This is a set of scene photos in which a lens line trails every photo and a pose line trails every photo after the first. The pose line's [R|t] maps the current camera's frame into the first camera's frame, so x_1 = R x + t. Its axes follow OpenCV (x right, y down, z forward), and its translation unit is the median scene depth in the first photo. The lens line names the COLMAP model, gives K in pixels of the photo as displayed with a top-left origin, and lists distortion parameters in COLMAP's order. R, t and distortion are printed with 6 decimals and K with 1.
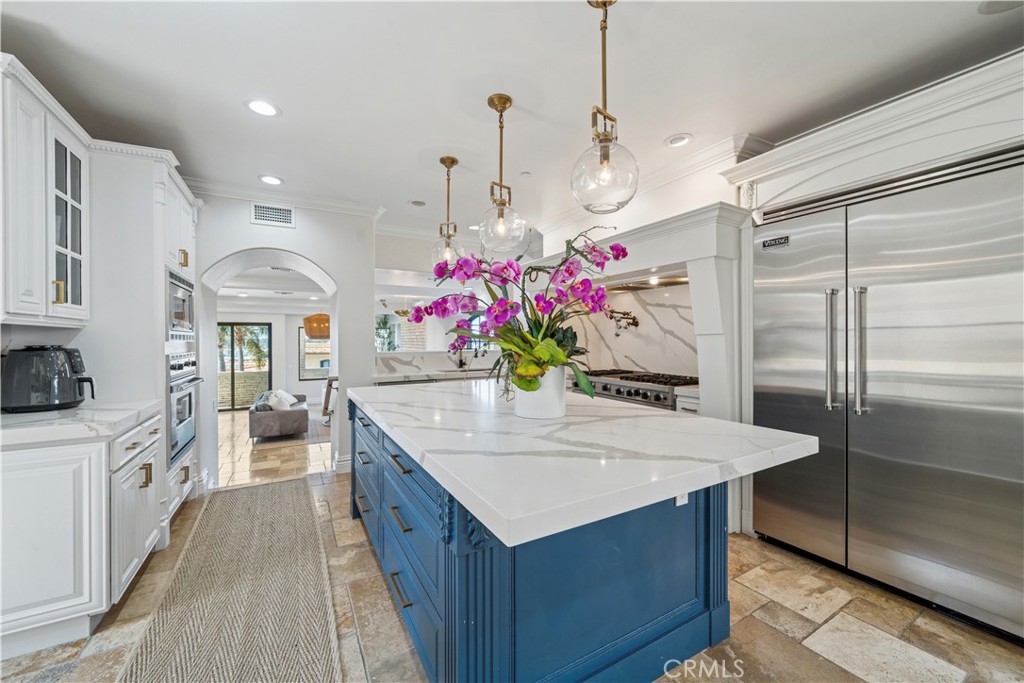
lens RADIAL K [[401.5, 0, 514.8], [0, 401.5, 341.5], [0, 0, 1]] dist [-0.003590, -0.000429]
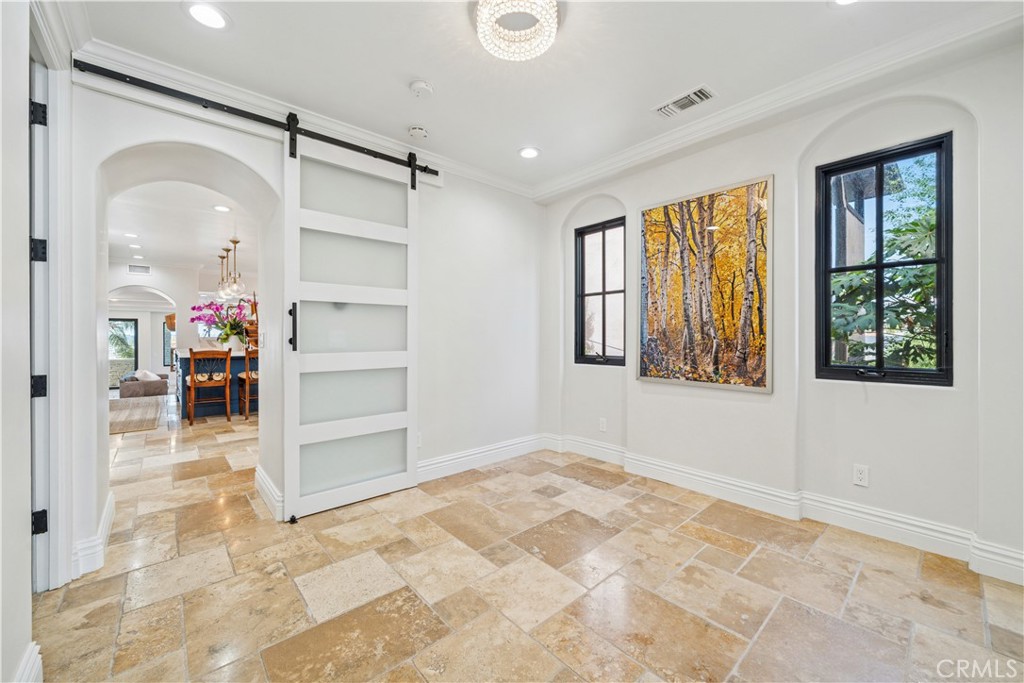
lens RADIAL K [[401.5, 0, 507.6], [0, 401.5, 341.1], [0, 0, 1]] dist [-0.003590, -0.000429]
pose [[0.979451, 0.005122, 0.201619, 0.331843], [-0.005577, 0.999983, 0.001689, 0.017596], [-0.201607, -0.002778, 0.979463, -0.554208]]
